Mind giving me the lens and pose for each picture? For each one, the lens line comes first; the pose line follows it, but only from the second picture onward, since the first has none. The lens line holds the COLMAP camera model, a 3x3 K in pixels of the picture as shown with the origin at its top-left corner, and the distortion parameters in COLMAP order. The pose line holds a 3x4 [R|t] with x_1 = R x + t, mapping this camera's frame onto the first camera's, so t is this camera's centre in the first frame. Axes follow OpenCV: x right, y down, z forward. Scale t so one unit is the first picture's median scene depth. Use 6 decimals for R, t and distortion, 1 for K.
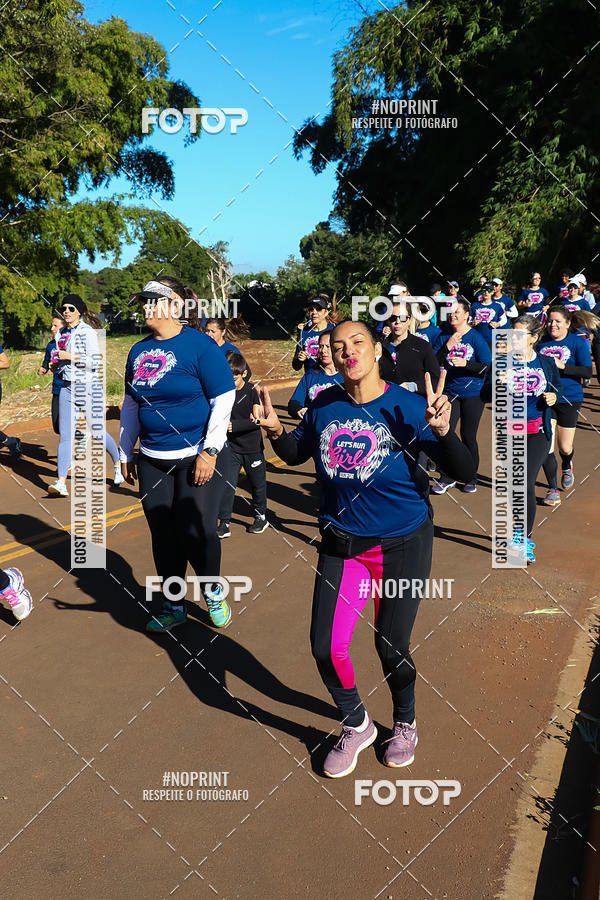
lens RADIAL K [[1014.5, 0, 297.8], [0, 1014.5, 513.0], [0, 0, 1]] dist [-0.068129, 0.013774]
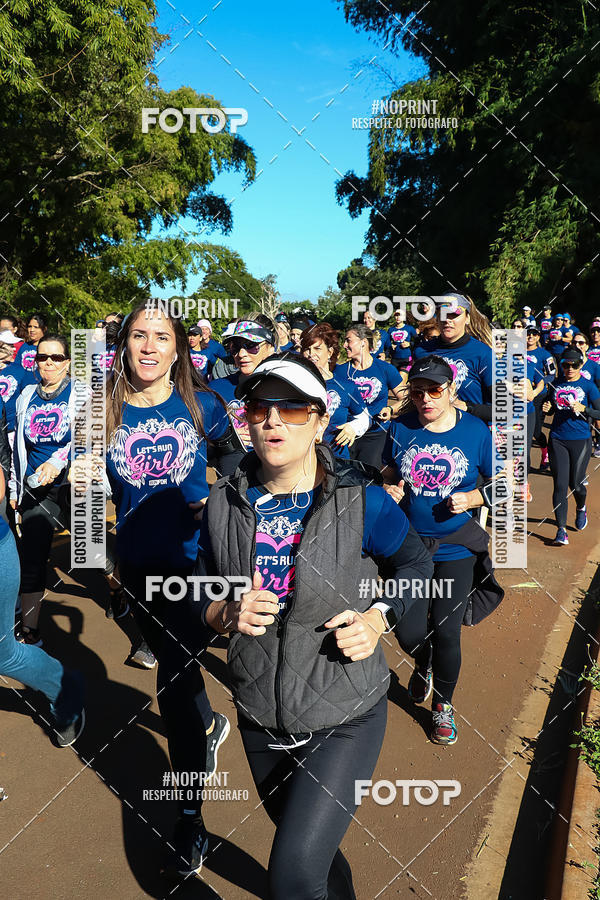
lens RADIAL K [[1028.8, 0, 313.5], [0, 1028.8, 437.8], [0, 0, 1]] dist [-0.004098, -0.012214]
pose [[0.999060, 0.007343, -0.042731, 0.027360], [-0.010854, 0.996531, -0.082510, 0.021844], [0.041977, 0.082896, 0.995674, -0.188669]]
